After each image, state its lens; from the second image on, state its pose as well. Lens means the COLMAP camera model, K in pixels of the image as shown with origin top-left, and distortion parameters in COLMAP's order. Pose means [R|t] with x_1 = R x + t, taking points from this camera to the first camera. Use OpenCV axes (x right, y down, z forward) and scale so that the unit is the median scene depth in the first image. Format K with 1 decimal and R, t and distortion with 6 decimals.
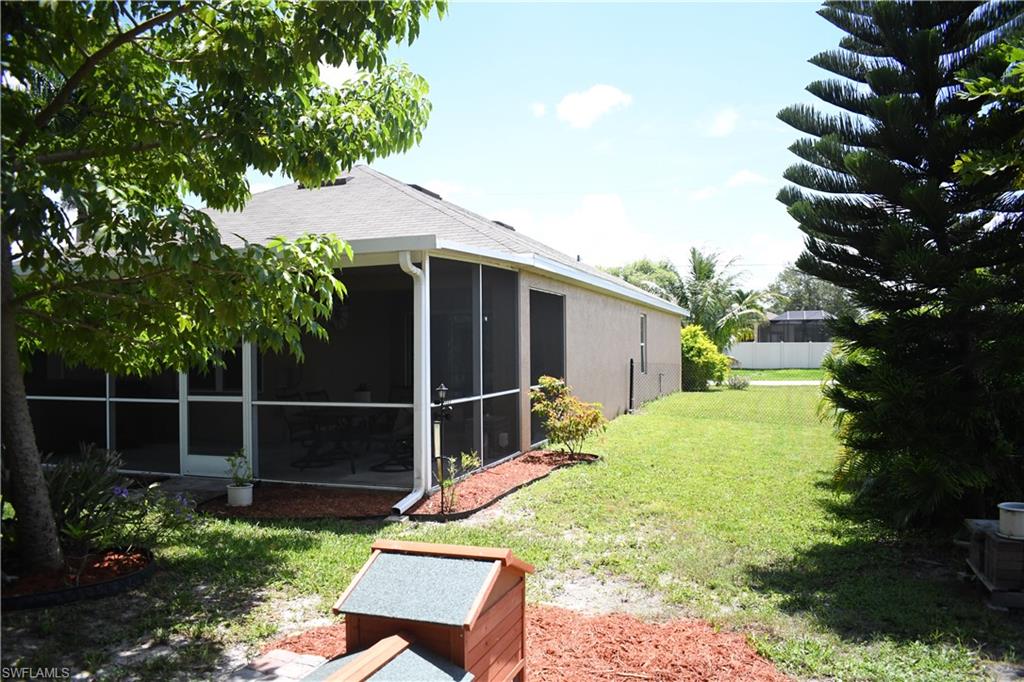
lens RADIAL K [[792.3, 0, 512.0], [0, 792.3, 341.0], [0, 0, 1]] dist [-0.097993, 0.013910]
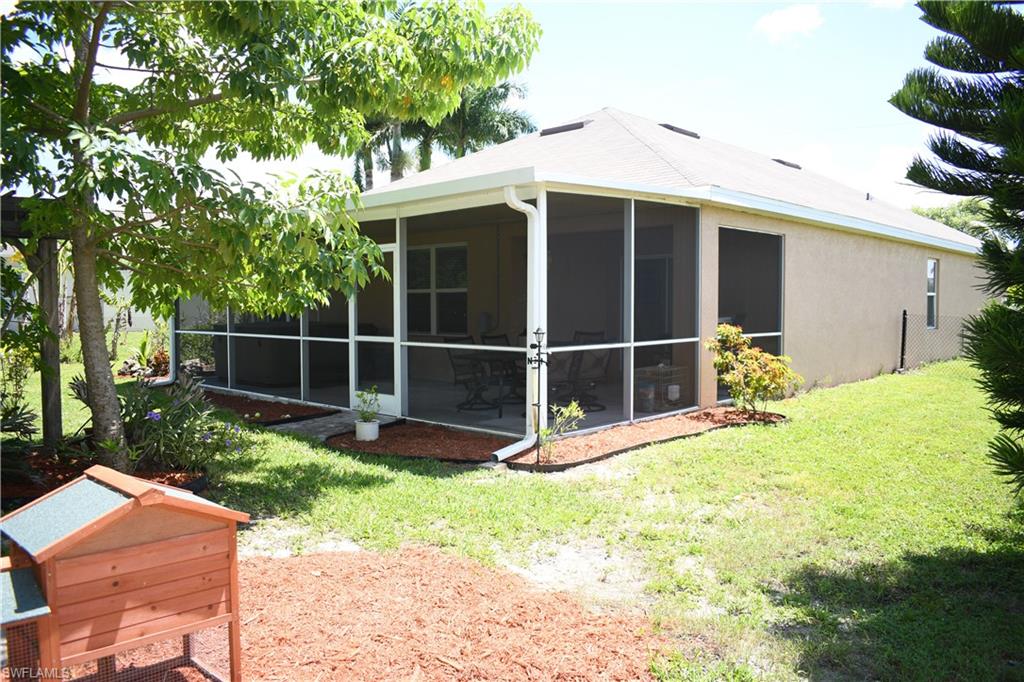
lens RADIAL K [[792.3, 0, 512.0], [0, 792.3, 341.0], [0, 0, 1]] dist [-0.097993, 0.013910]
pose [[0.908428, 0.027292, -0.417150, 0.253895], [-0.002161, 0.998160, 0.060598, 0.013266], [0.418036, -0.054147, 0.906815, 0.125550]]
